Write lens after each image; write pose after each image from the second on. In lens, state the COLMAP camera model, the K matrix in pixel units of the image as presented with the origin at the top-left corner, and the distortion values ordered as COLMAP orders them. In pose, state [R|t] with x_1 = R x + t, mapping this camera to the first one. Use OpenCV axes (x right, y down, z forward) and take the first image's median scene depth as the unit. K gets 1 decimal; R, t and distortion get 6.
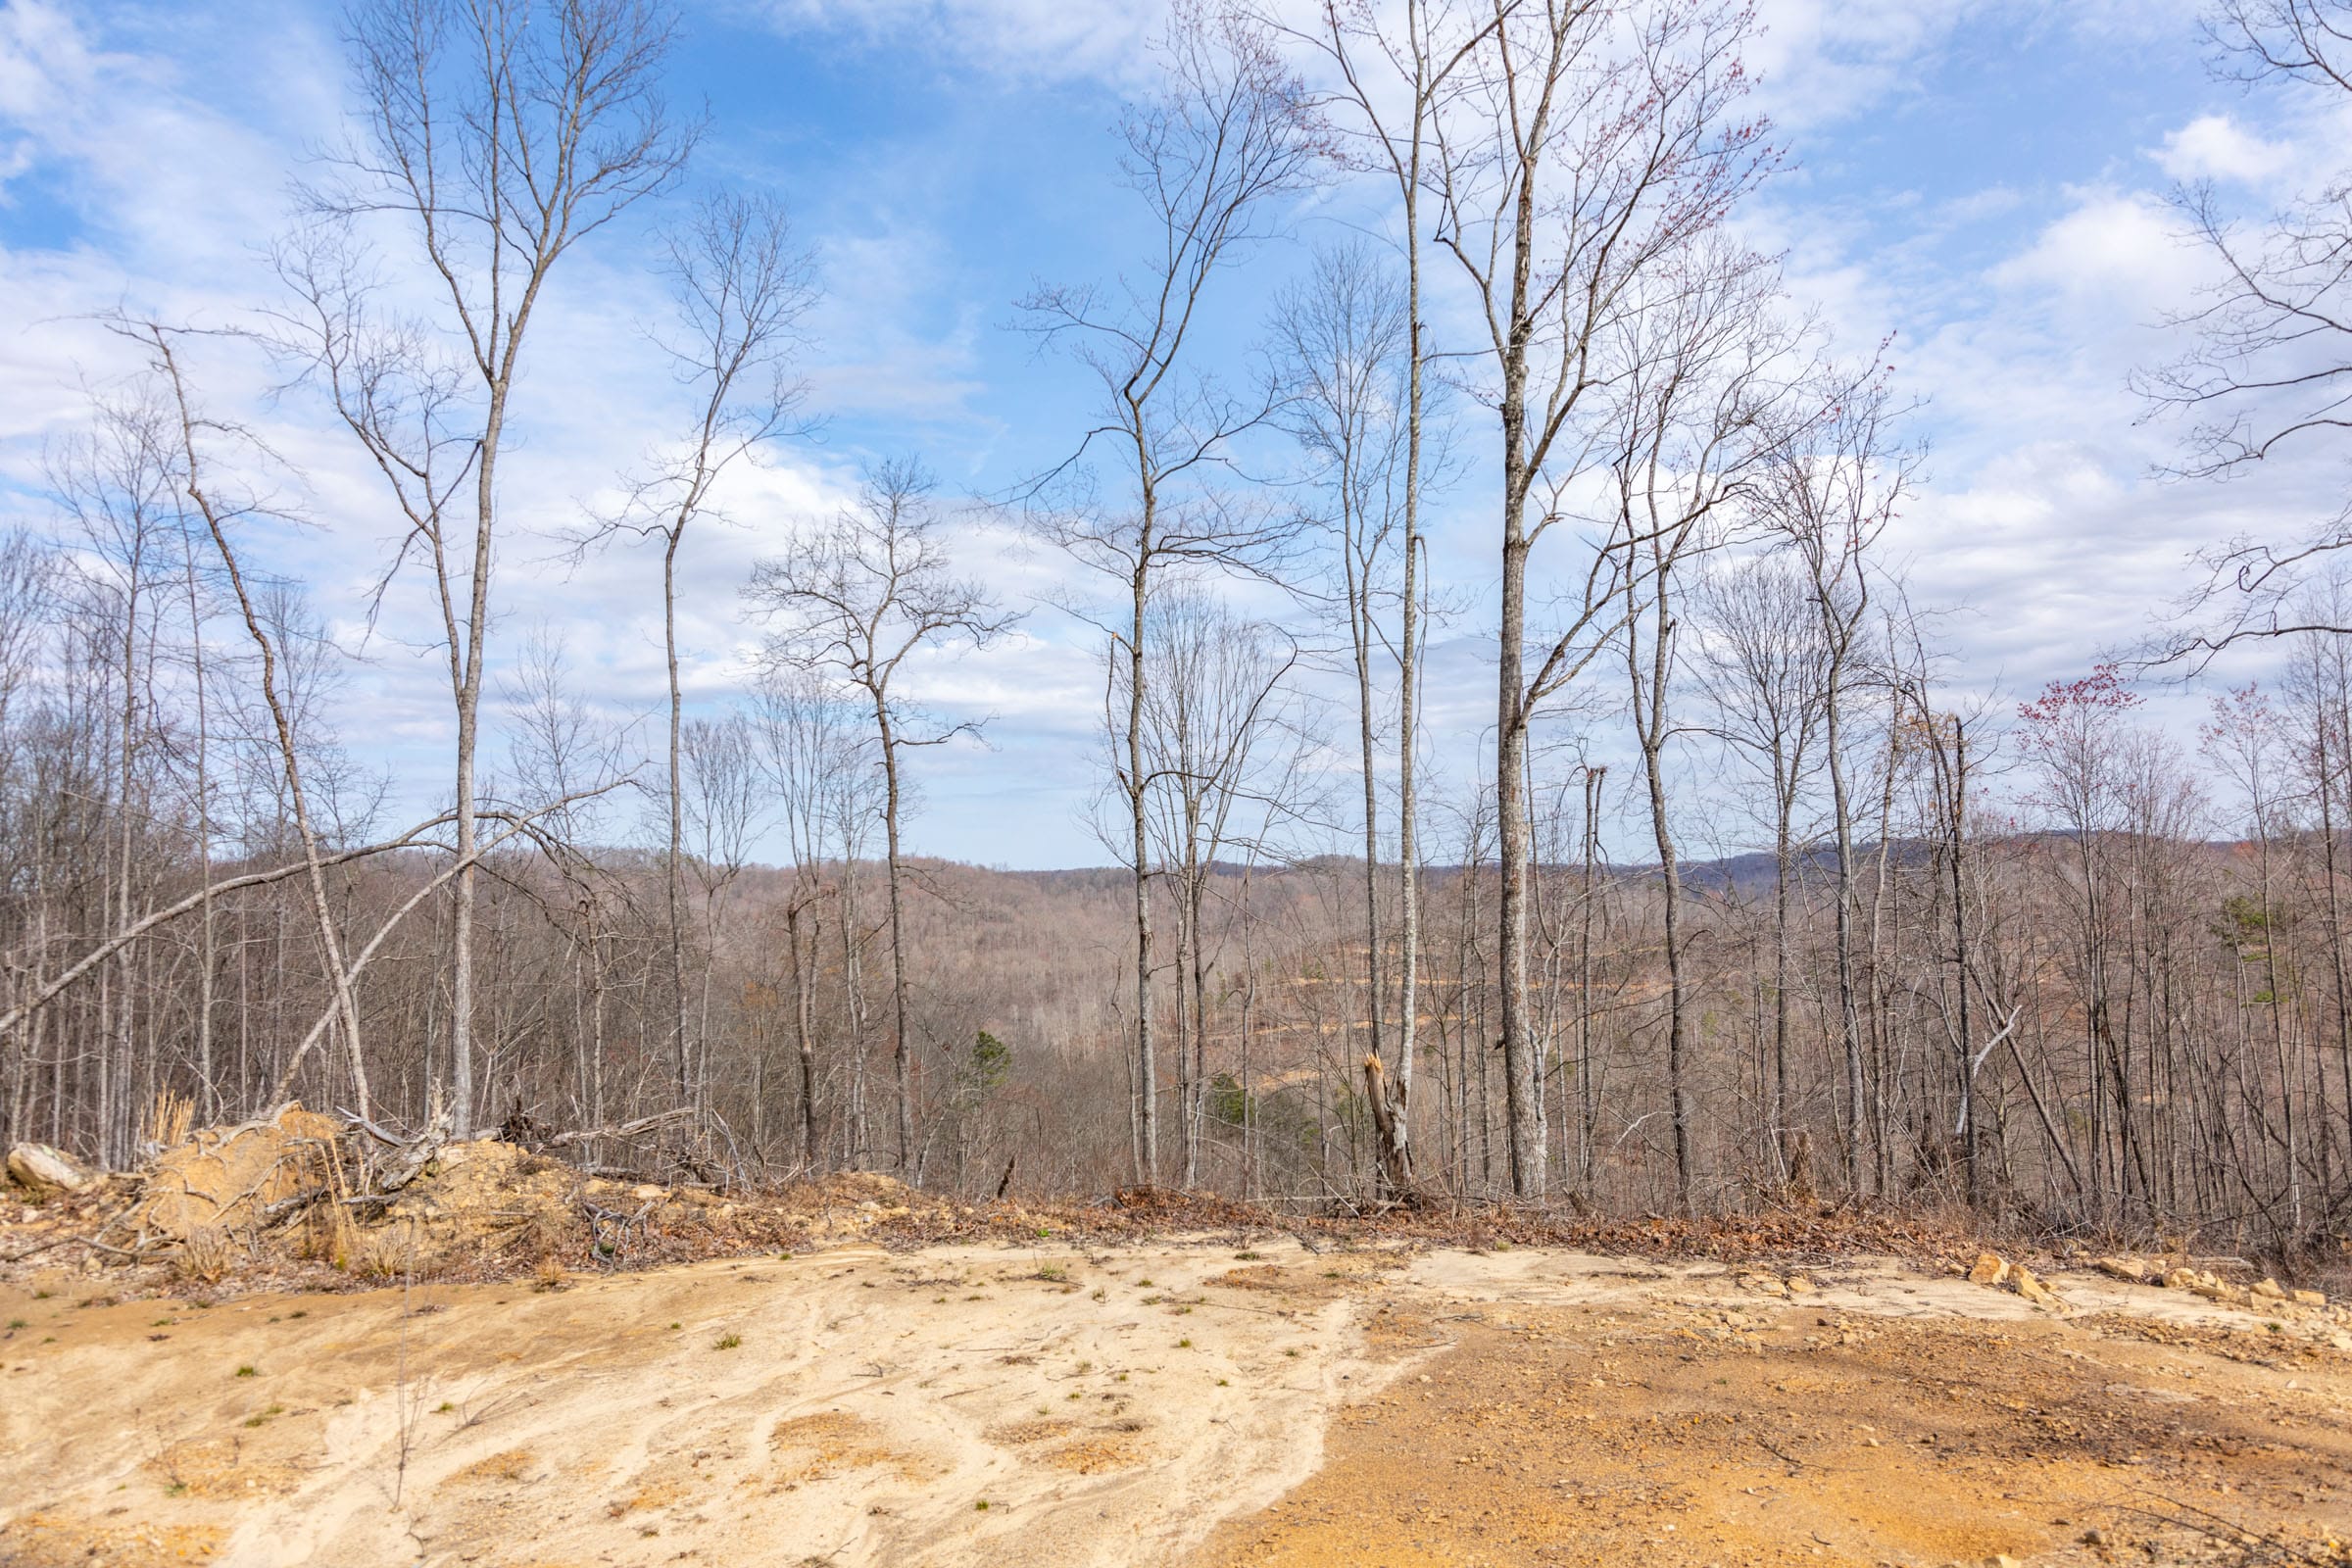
lens RADIAL K [[2097.1, 0, 1176.0], [0, 2097.1, 784.0], [0, 0, 1]] dist [-0.018105, -0.004526]
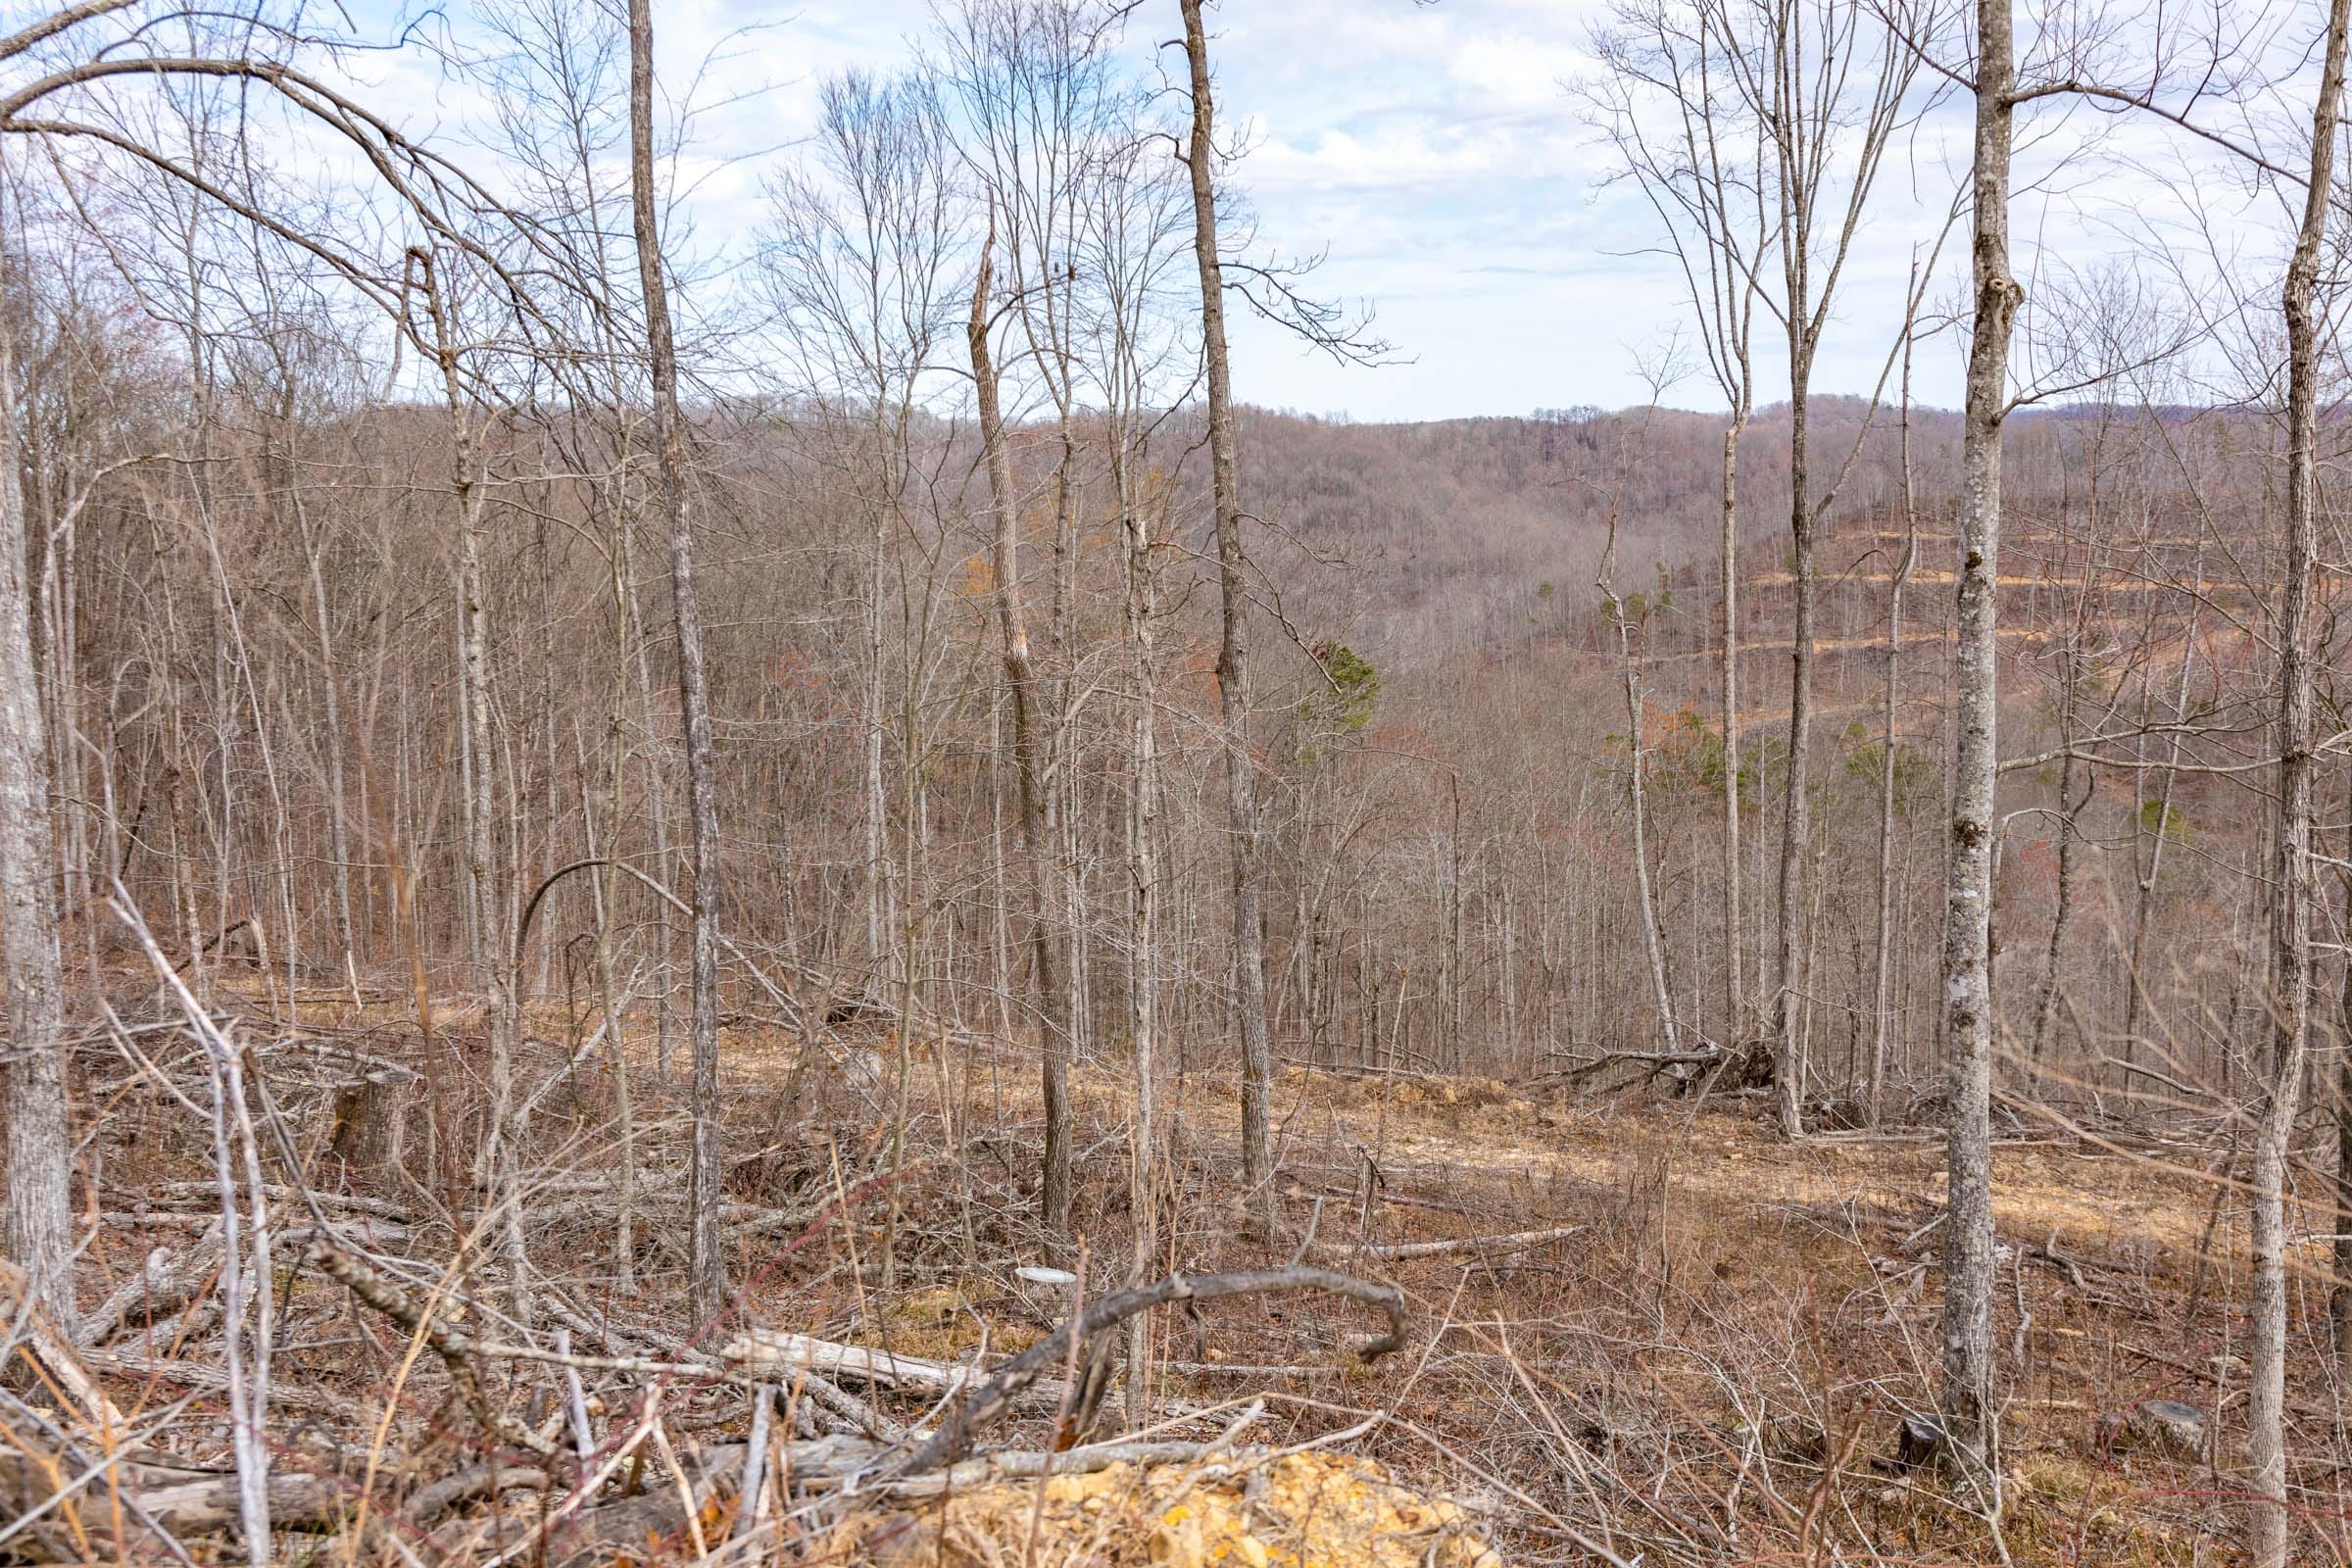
lens RADIAL K [[2097.1, 0, 1176.0], [0, 2097.1, 784.0], [0, 0, 1]] dist [-0.018105, -0.004526]
pose [[0.990973, 0.017044, -0.132976, -0.076367], [0.006341, 0.984816, 0.173487, 0.070142], [0.133913, -0.172764, 0.975818, 0.511652]]
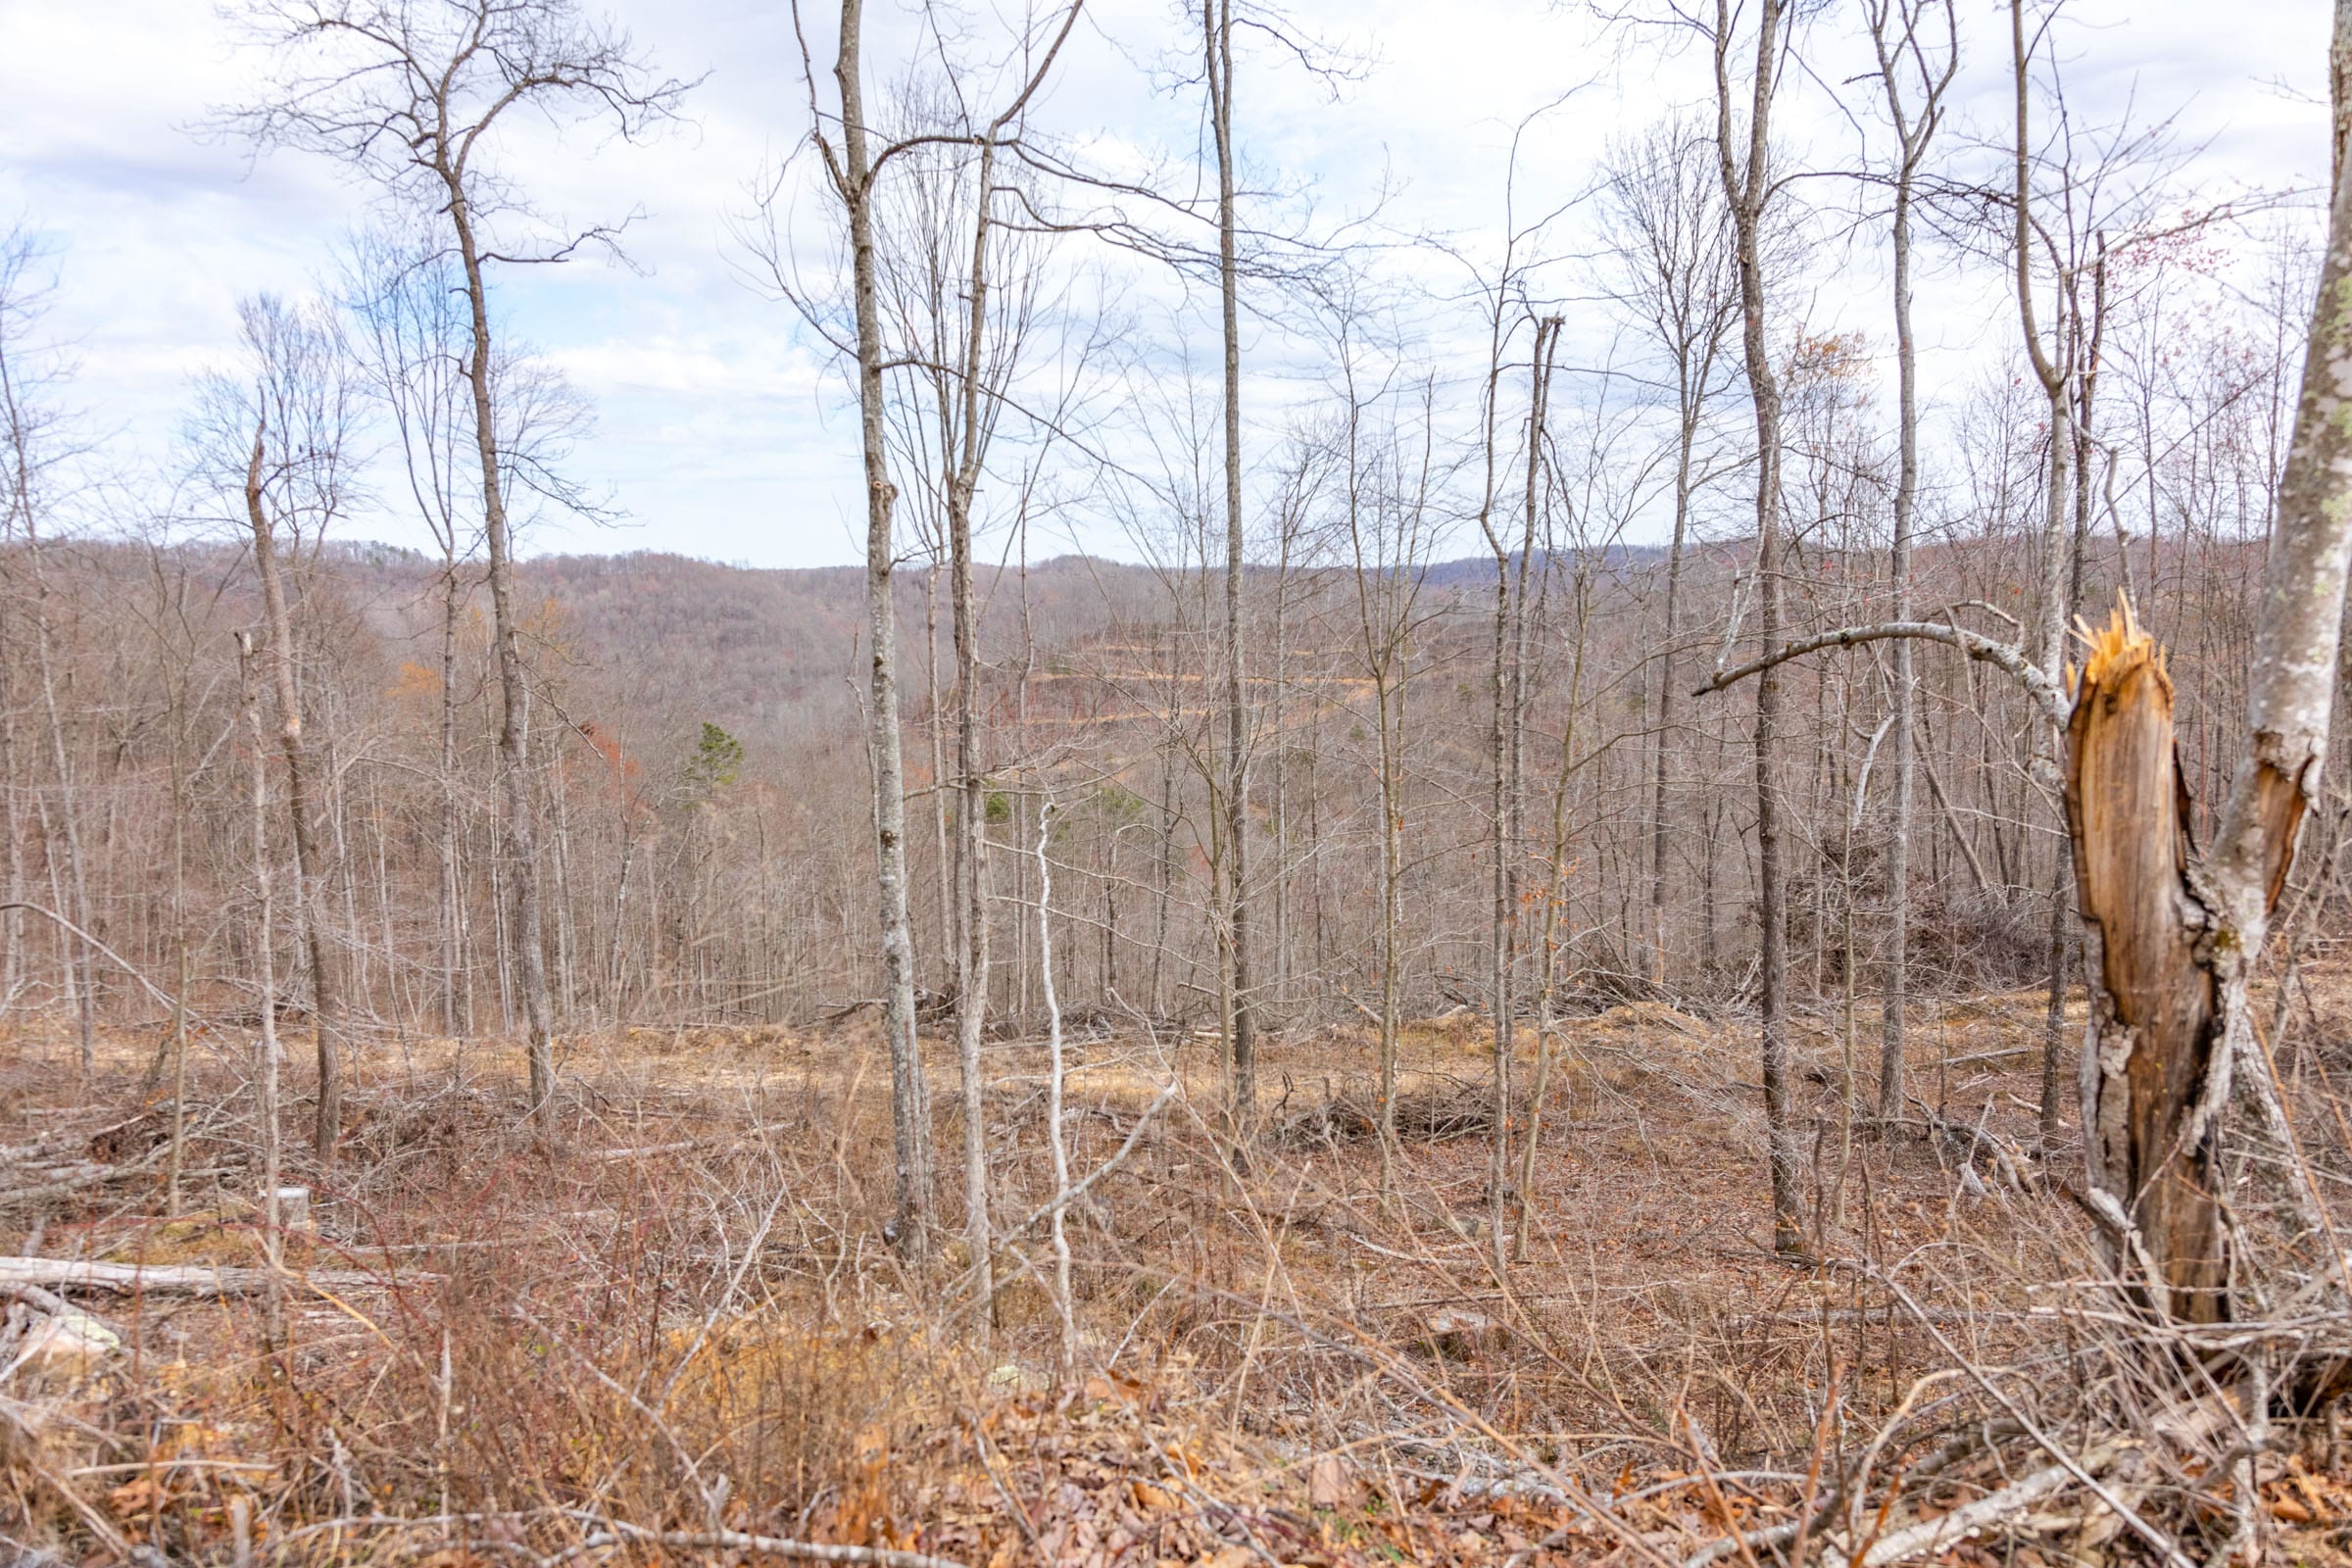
lens RADIAL K [[1463.0, 0, 1176.0], [0, 1463.0, 784.0], [0, 0, 1]] dist [0.002569, -0.005537]
pose [[0.984555, -0.011215, 0.174716, -0.005248], [-0.014721, 0.989110, 0.146443, 0.069623], [-0.174456, -0.146753, 0.973668, 0.495292]]
